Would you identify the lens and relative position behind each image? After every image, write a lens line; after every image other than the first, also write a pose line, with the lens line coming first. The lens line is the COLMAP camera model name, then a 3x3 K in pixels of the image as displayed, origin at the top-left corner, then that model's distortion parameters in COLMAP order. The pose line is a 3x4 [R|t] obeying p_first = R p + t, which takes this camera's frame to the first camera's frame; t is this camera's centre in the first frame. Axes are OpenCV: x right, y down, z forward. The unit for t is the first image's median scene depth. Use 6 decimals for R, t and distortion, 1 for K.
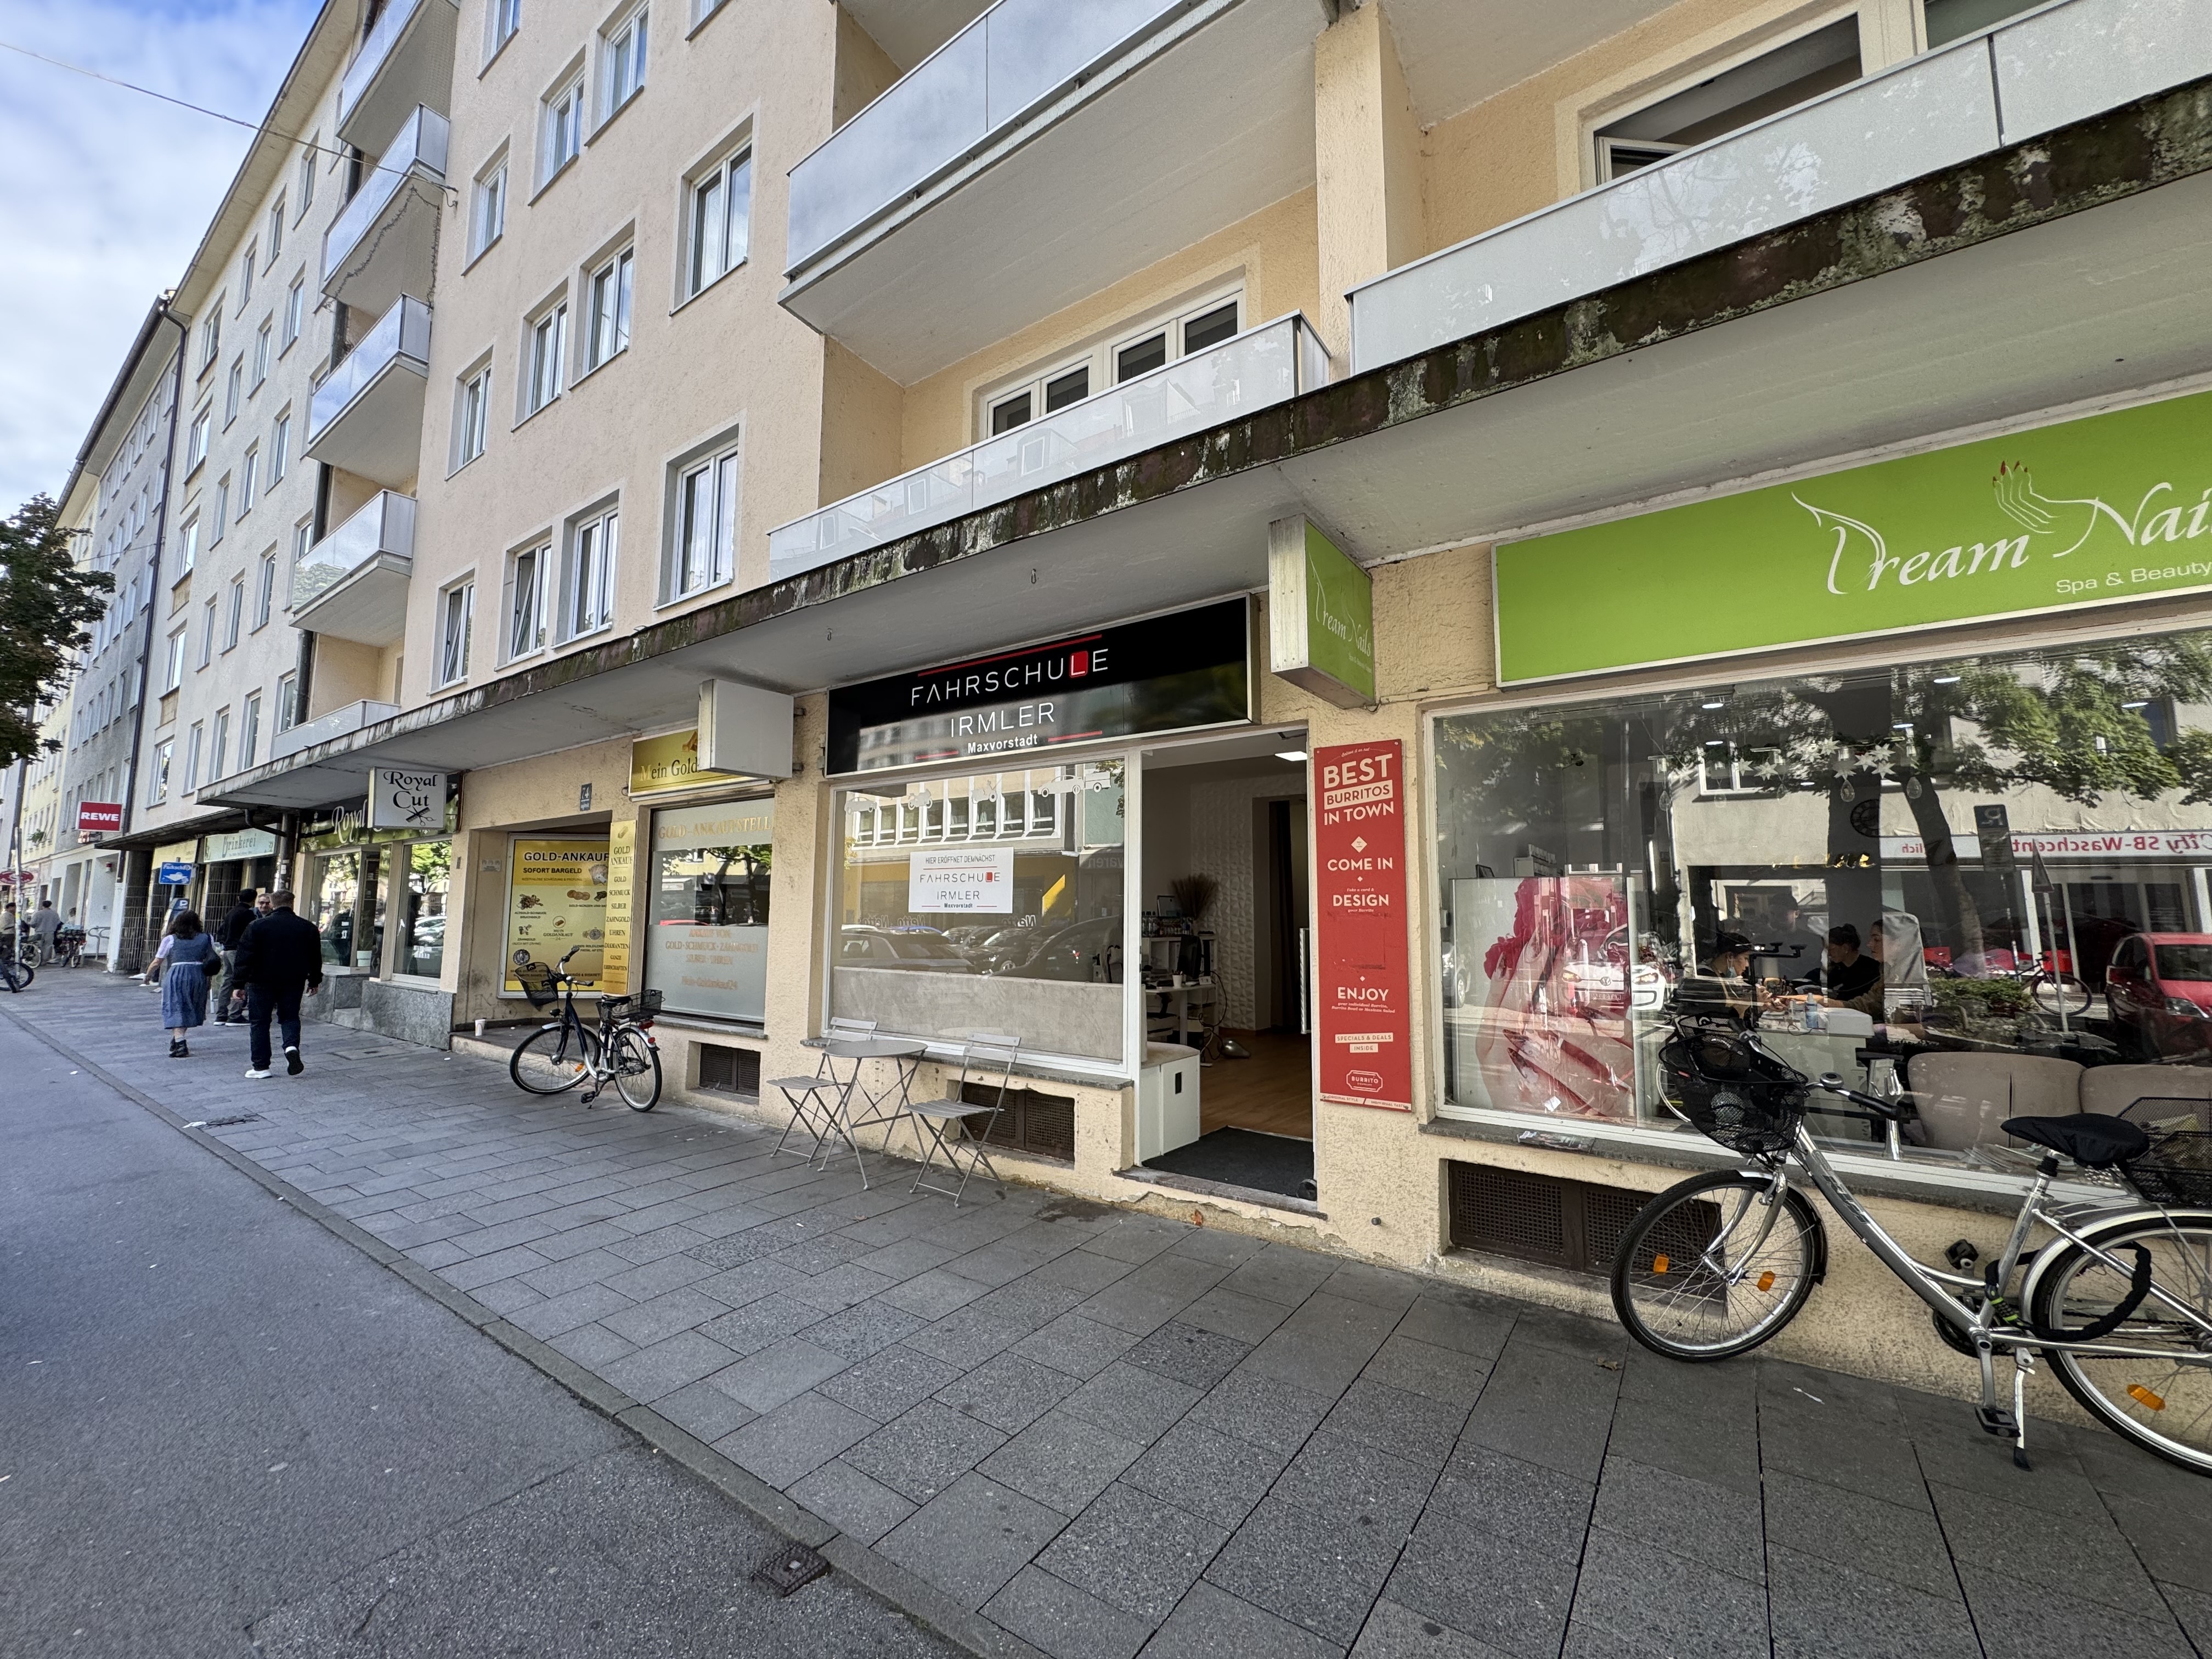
lens RADIAL K [[883.4, 0, 1107.6], [0, 883.4, 833.7], [0, 0, 1]] dist [0.002332, 0.000312]
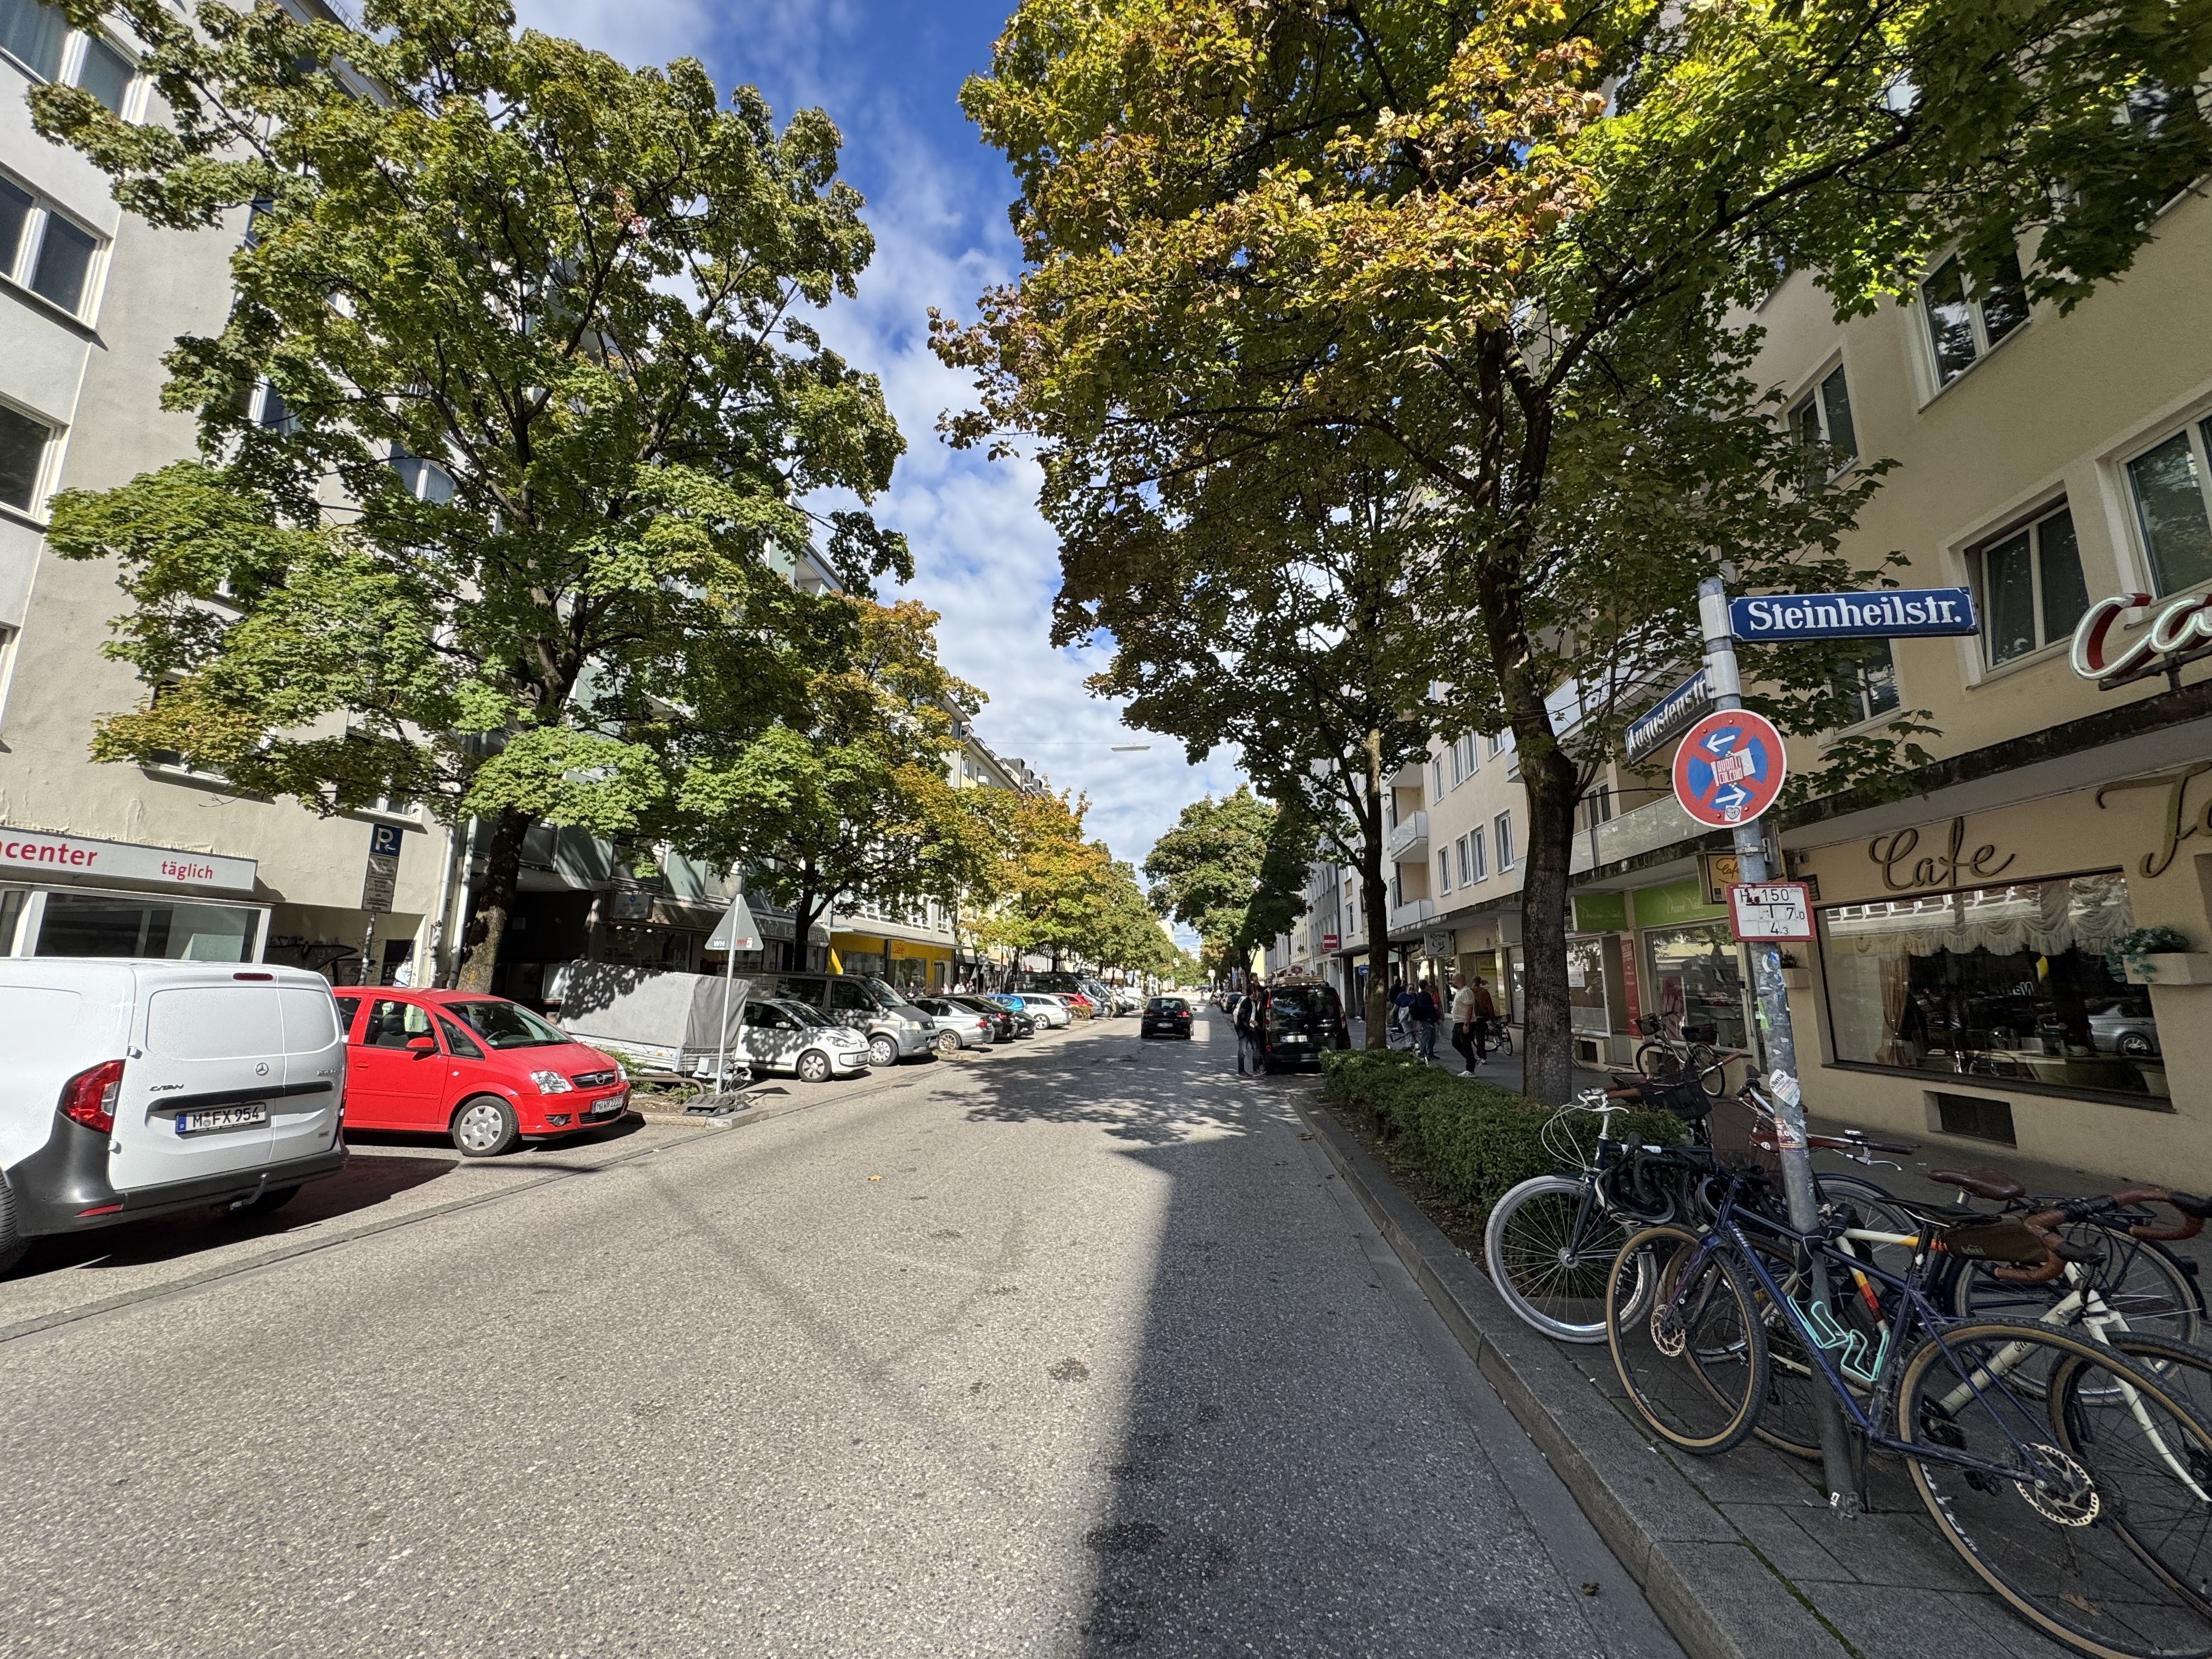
lens RADIAL K [[883.4, 0, 1110.1], [0, 883.4, 828.4], [0, 0, 1]] dist [0.002332, 0.000312]
pose [[0.491199, -0.163169, -0.855628, 0.453590], [0.092654, 0.986513, -0.134938, -0.051697], [0.866106, -0.012996, 0.499692, -0.507960]]
